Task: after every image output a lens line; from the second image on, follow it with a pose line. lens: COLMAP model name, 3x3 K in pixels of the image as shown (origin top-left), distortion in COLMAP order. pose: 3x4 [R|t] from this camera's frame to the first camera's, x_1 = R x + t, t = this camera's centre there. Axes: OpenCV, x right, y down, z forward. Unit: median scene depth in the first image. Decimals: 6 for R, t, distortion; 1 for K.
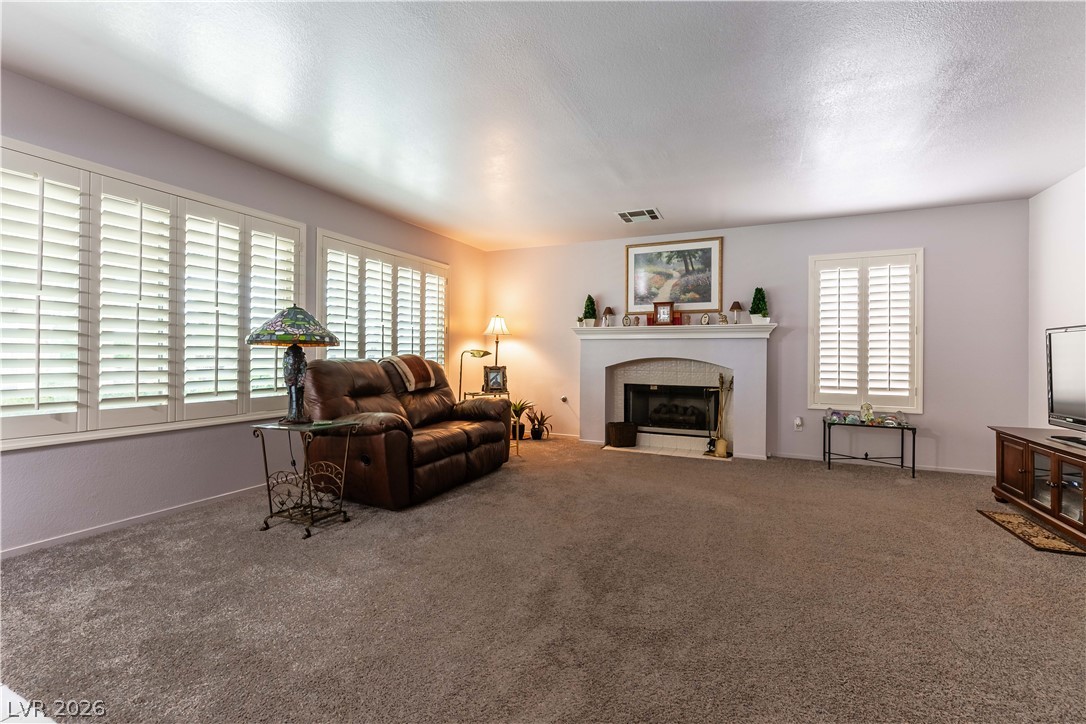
lens RADIAL K [[475.0, 0, 542.5], [0, 475.0, 345.0], [0, 0, 1]] dist [0.001351, 0.000061]
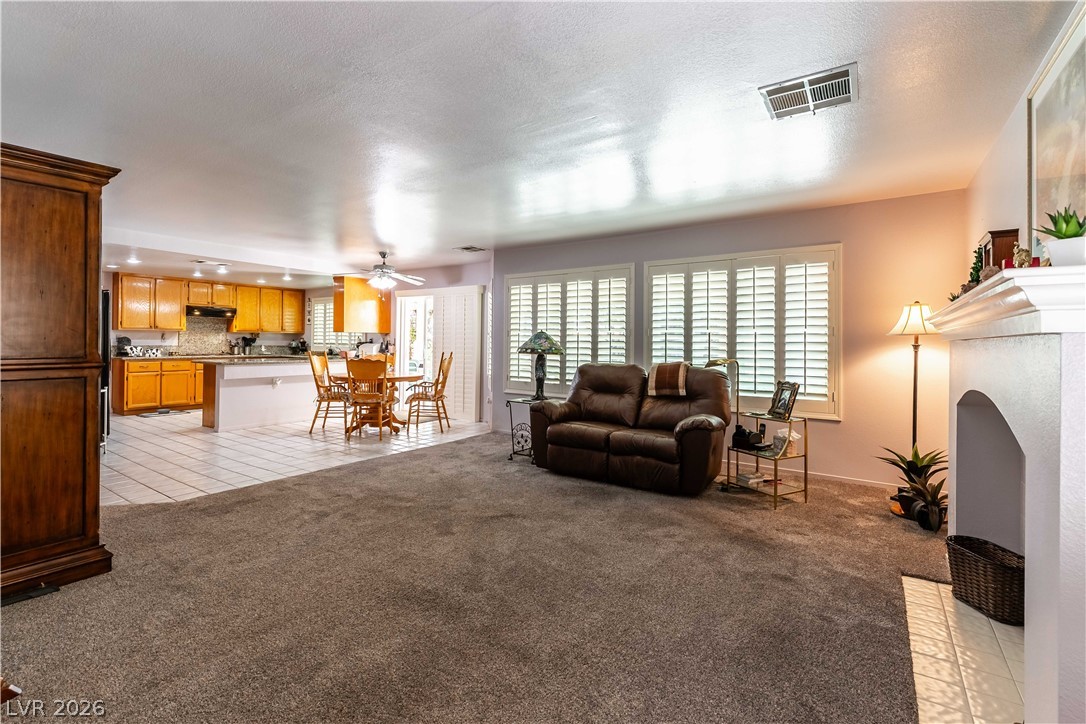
lens RADIAL K [[475.0, 0, 542.5], [0, 475.0, 345.0], [0, 0, 1]] dist [0.001351, 0.000061]
pose [[-0.153189, -0.009307, -0.988153, 0.848922], [0.010335, 0.999886, -0.011019, -0.009005], [0.988143, -0.011901, -0.153075, 0.922811]]
